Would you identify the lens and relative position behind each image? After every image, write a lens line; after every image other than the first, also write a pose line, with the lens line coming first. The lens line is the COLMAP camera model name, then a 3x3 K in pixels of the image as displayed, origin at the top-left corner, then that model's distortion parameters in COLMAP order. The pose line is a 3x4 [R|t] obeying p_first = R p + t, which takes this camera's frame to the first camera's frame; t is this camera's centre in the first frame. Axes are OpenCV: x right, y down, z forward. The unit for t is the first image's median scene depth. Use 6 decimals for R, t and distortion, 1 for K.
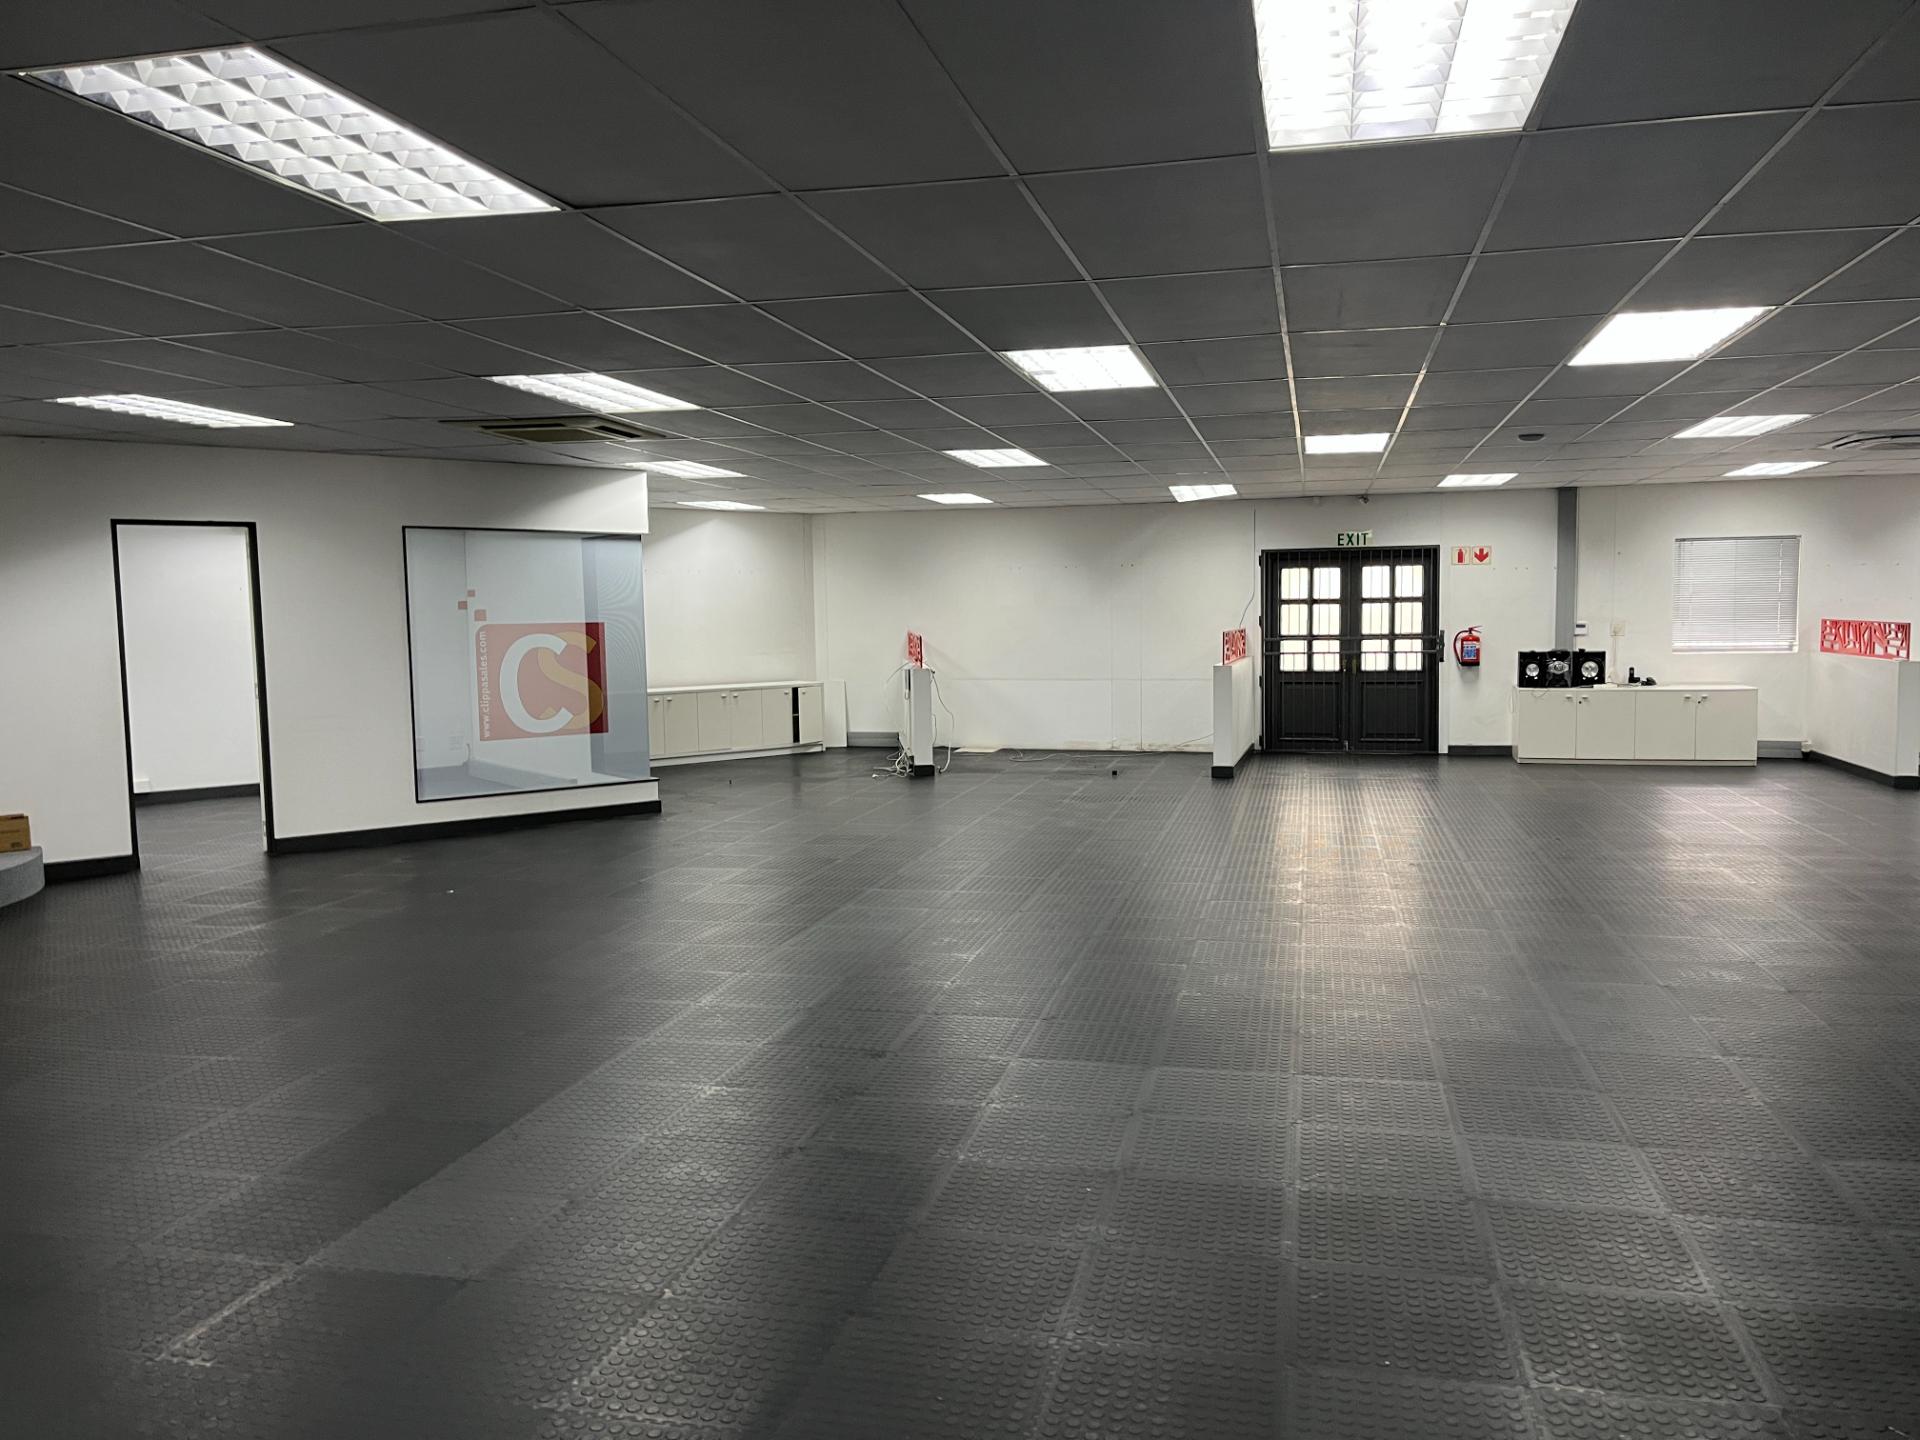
lens RADIAL K [[1447.4, 0, 969.3], [0, 1447.4, 726.3], [0, 0, 1]] dist [0.064908, -0.090259]
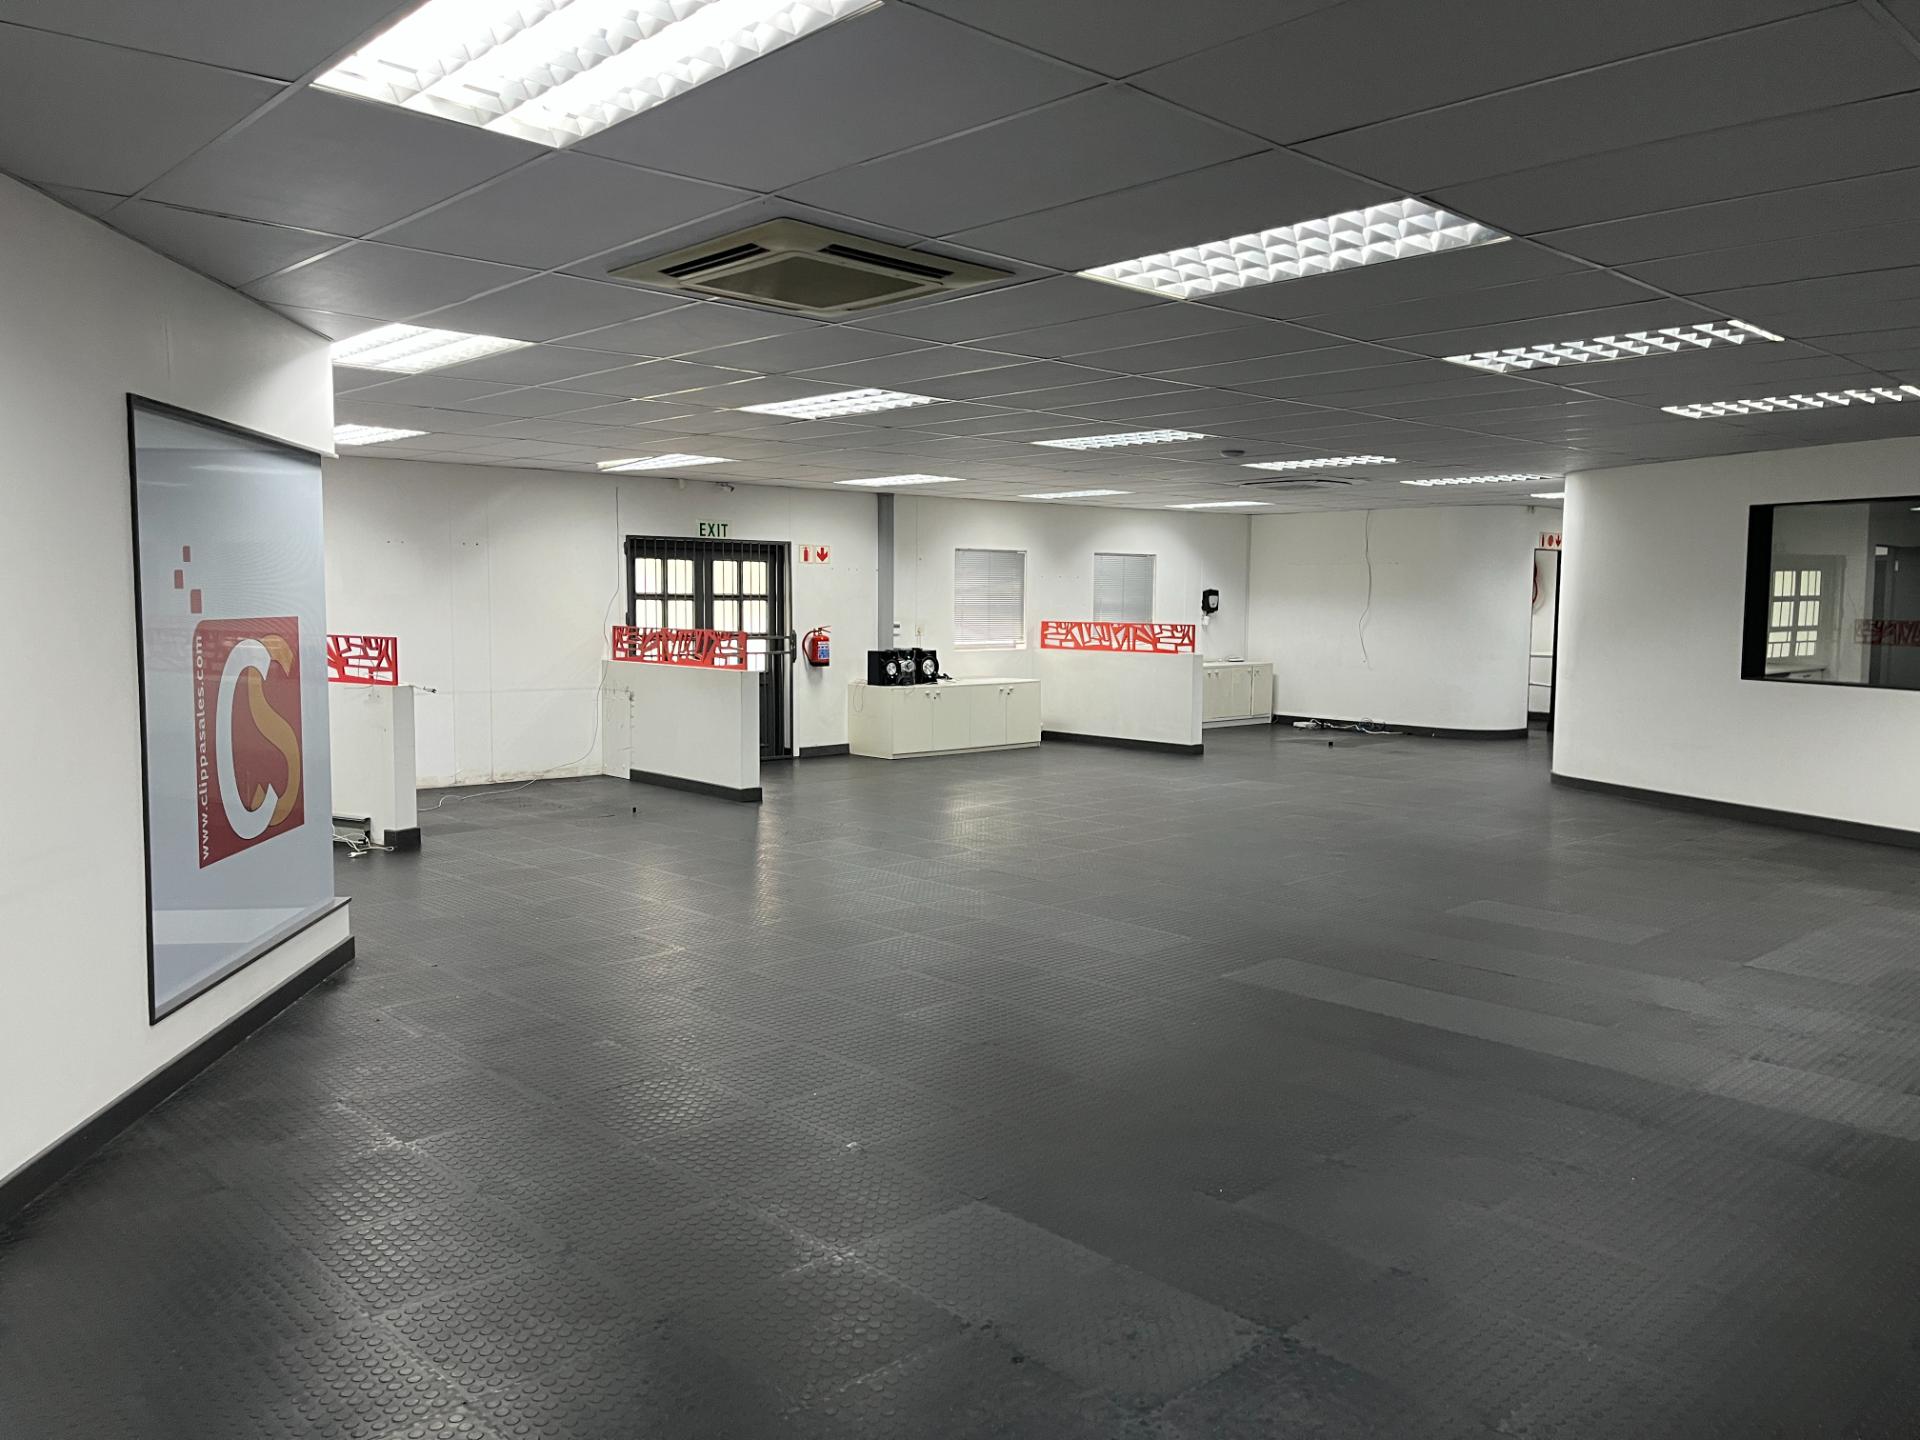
lens RADIAL K [[1447.4, 0, 965.0], [0, 1447.4, 711.3], [0, 0, 1]] dist [0.064908, -0.090259]
pose [[0.540864, -0.047671, 0.839758, -0.481639], [0.053722, 0.998312, 0.022071, -0.030471], [-0.839393, 0.033176, 0.542512, 0.430844]]
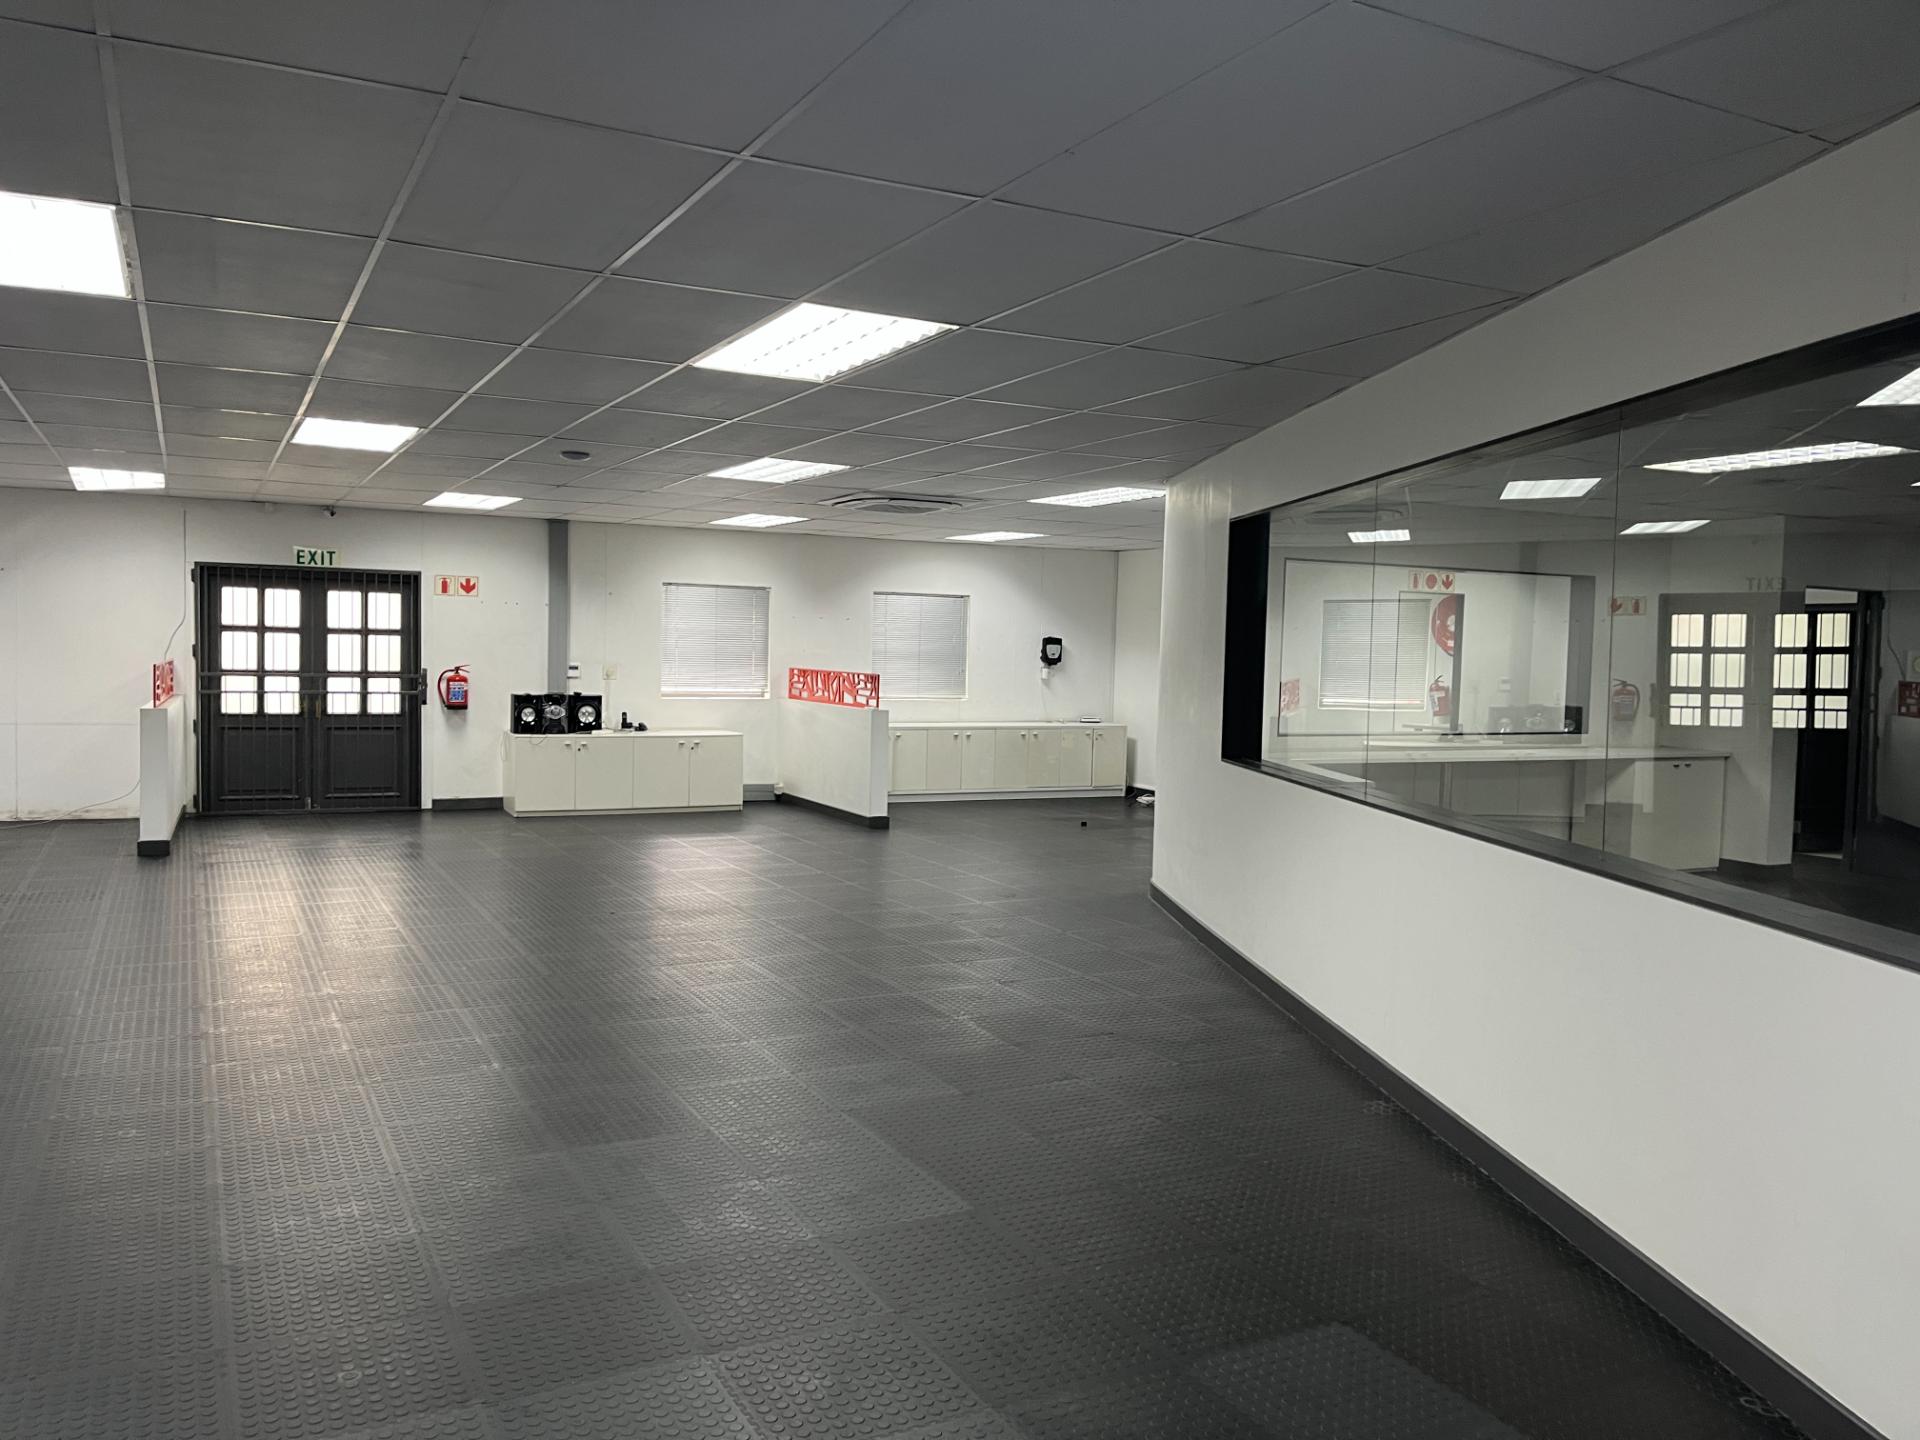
lens RADIAL K [[1447.4, 0, 959.3], [0, 1447.4, 718.1], [0, 0, 1]] dist [0.064908, -0.090259]
pose [[0.753559, 0.001204, 0.657380, -0.011963], [0.017721, 0.999598, -0.022145, -0.012297], [-0.657142, 0.028337, 0.753234, 0.142330]]
